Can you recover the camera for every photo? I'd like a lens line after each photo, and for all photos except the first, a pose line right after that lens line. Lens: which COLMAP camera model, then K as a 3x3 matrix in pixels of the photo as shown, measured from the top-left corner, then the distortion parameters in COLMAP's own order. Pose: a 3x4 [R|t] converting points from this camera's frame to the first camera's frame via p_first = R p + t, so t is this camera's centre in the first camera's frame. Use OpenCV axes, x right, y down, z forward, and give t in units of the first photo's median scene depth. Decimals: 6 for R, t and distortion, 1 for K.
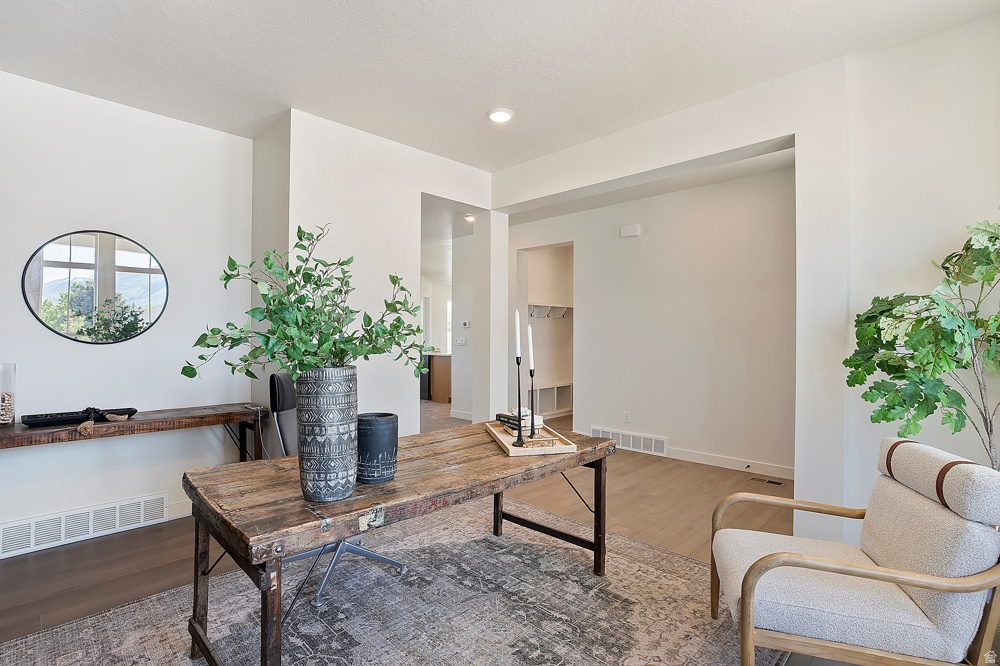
lens RADIAL K [[481.5, 0, 499.1], [0, 481.5, 332.5], [0, 0, 1]] dist [-0.021914, 0.003230]
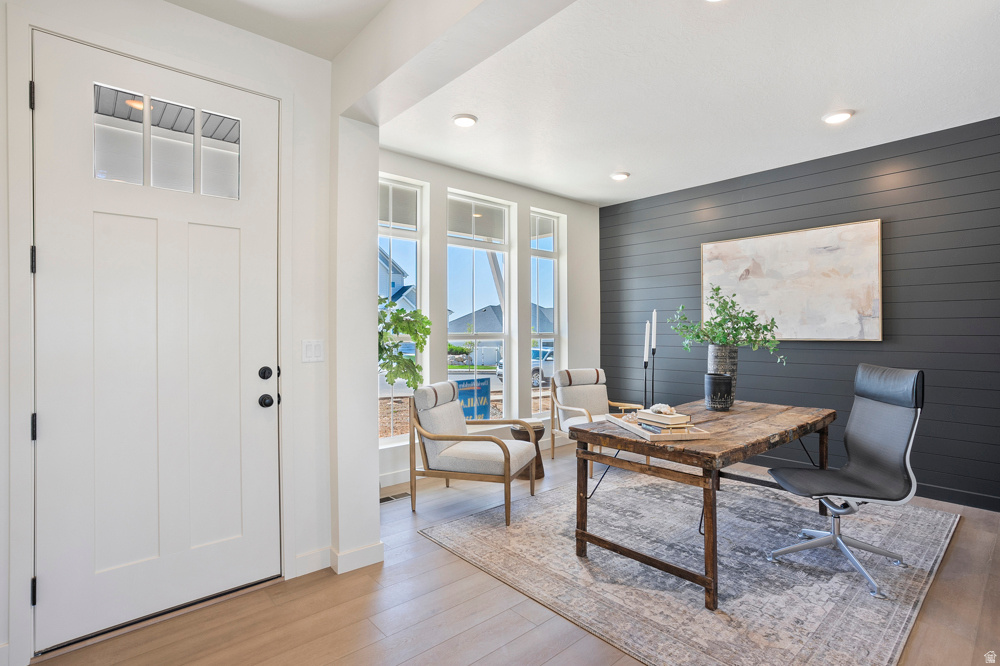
lens RADIAL K [[481.5, 0, 499.4], [0, 481.5, 332.5], [0, 0, 1]] dist [-0.021914, 0.003230]
pose [[-0.997714, 0.000389, 0.067572, 0.338705], [0.000327, 1.000000, -0.000928, 0.009077], [-0.067573, -0.000903, -0.997714, 2.204815]]
